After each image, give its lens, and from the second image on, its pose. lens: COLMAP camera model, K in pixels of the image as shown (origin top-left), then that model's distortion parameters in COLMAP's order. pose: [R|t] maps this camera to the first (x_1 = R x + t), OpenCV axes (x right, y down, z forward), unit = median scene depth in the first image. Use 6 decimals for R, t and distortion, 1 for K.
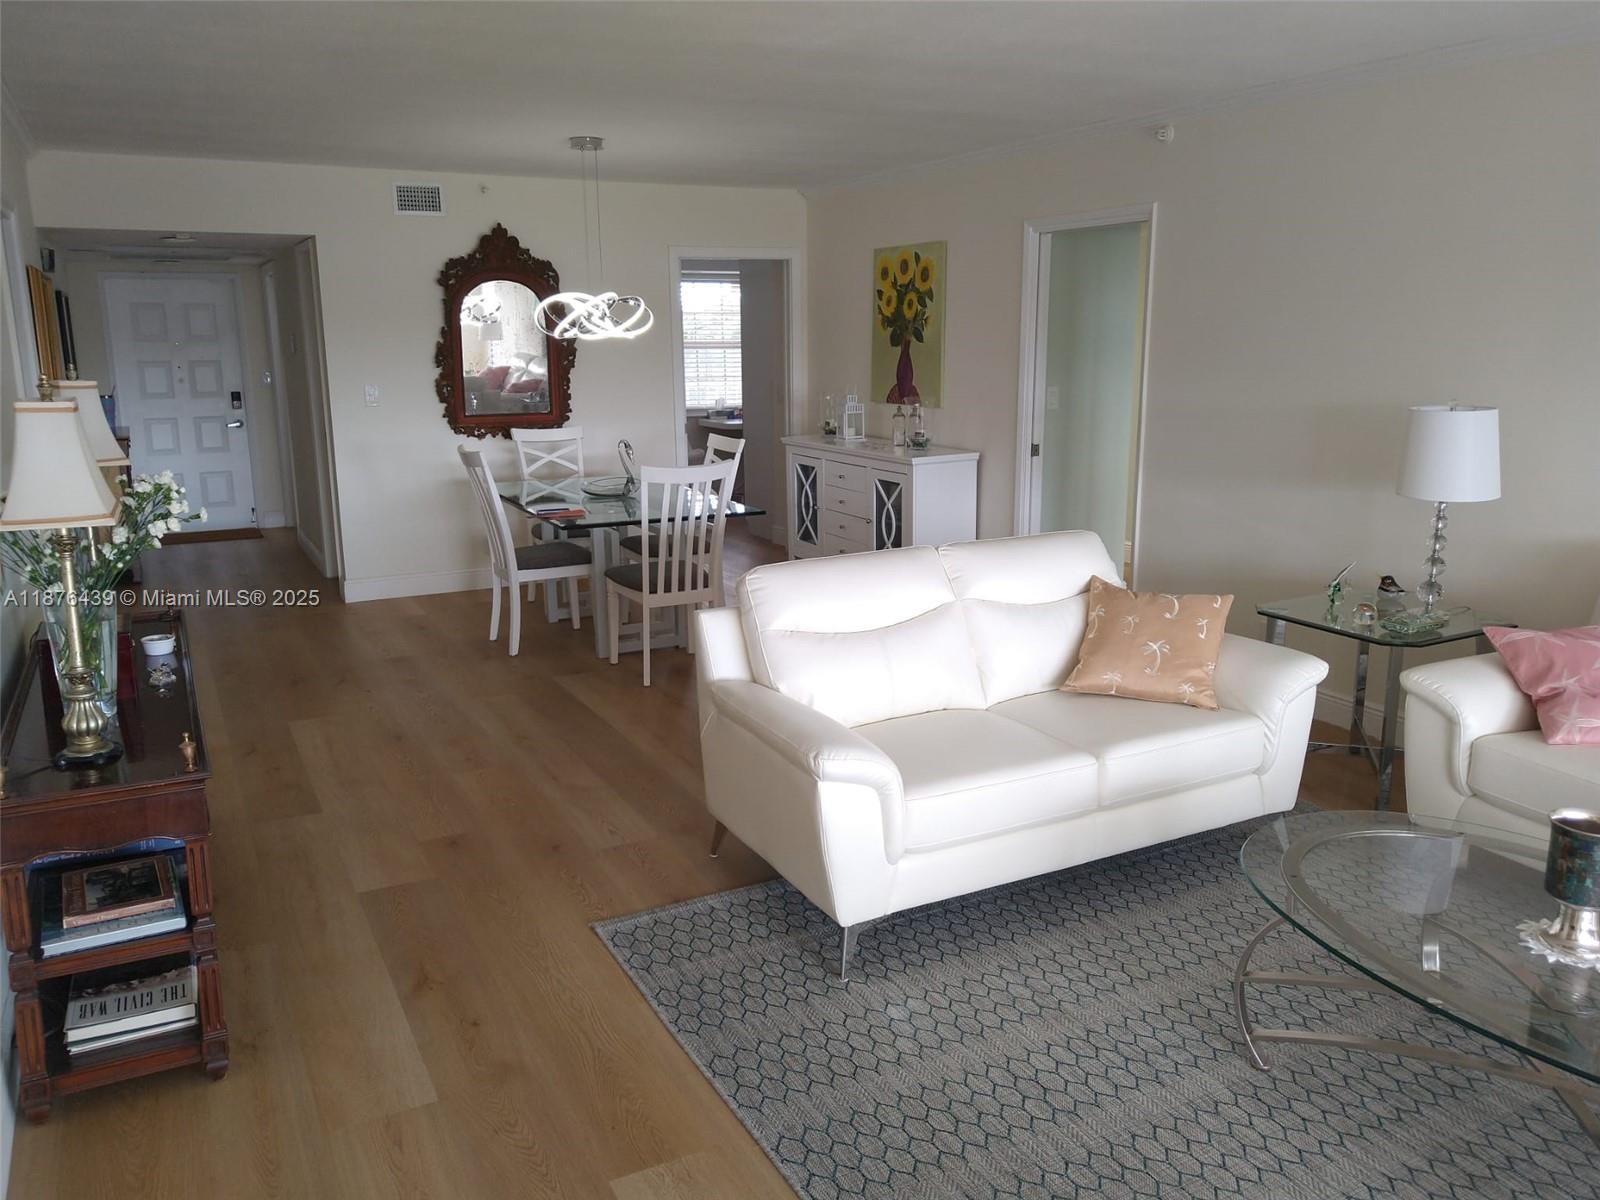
lens RADIAL K [[1242.2, 0, 807.7], [0, 1242.2, 593.5], [0, 0, 1]] dist [0.054262, -0.039201]
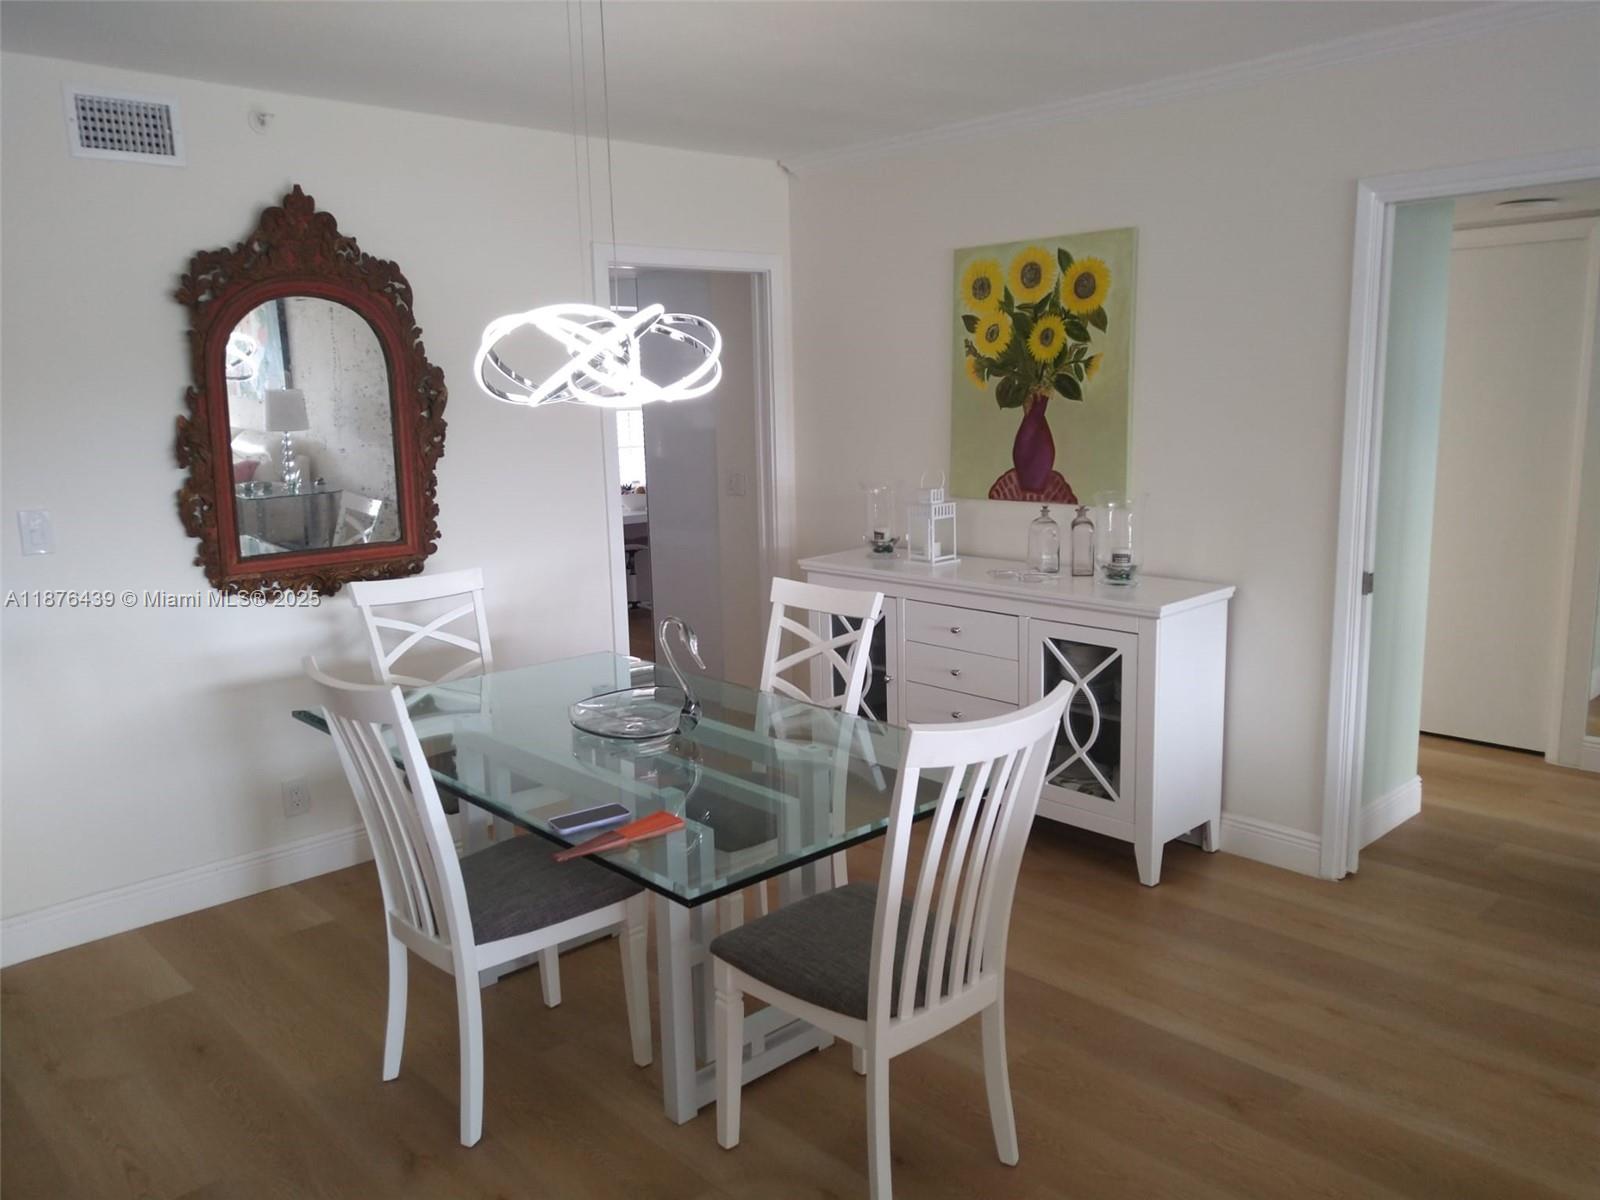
lens RADIAL K [[1242.2, 0, 807.7], [0, 1242.2, 593.5], [0, 0, 1]] dist [0.054262, -0.039201]
pose [[0.962563, -0.059563, 0.264433, -0.191220], [0.070746, 0.996949, -0.032965, -0.096906], [-0.261663, 0.050438, 0.963840, 0.455517]]
